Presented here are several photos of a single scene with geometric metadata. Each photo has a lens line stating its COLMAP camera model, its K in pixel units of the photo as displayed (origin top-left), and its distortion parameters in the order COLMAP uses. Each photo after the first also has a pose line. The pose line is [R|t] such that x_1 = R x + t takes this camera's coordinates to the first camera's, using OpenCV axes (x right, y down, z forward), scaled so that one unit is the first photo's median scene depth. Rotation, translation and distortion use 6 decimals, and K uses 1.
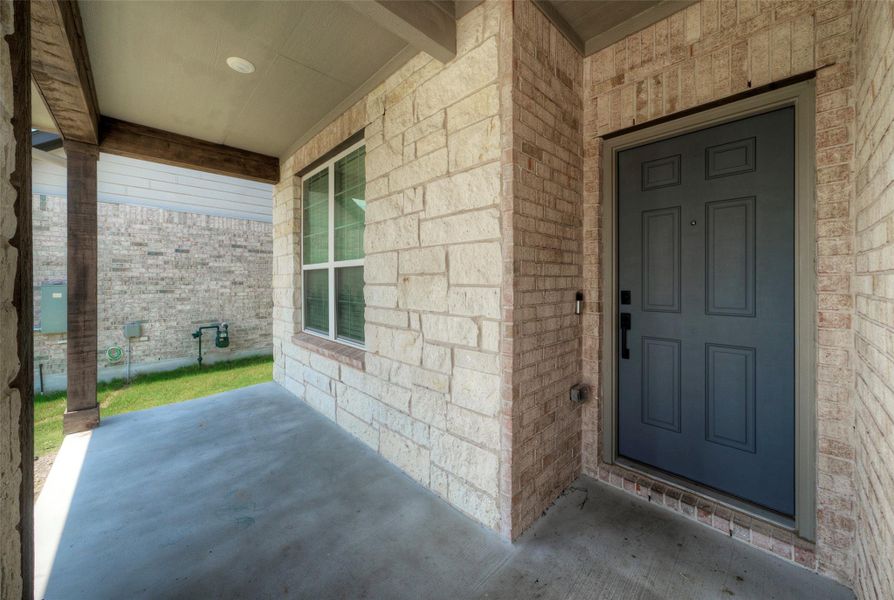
lens RADIAL K [[308.8, 0, 480.8], [0, 308.8, 277.0], [0, 0, 1]] dist [0.000665, 0.000083]
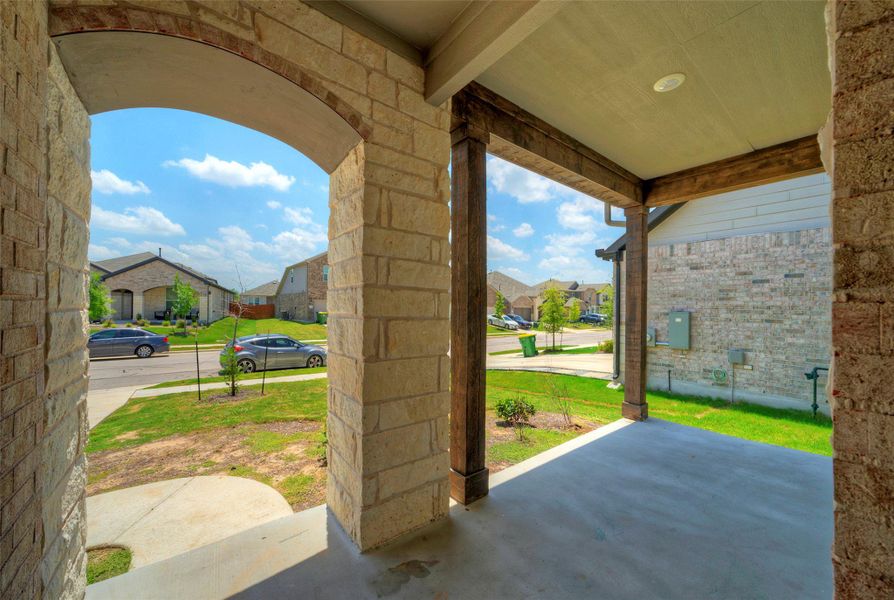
lens RADIAL K [[335.1, 0, 443.2], [0, 335.1, 302.2], [0, 0, 1]] dist [0.004276, 0.000414]
pose [[-0.157513, -0.012372, -0.987439, 0.143417], [0.002768, 0.999912, -0.012970, 0.000213], [0.987513, -0.004776, -0.157465, 0.195374]]
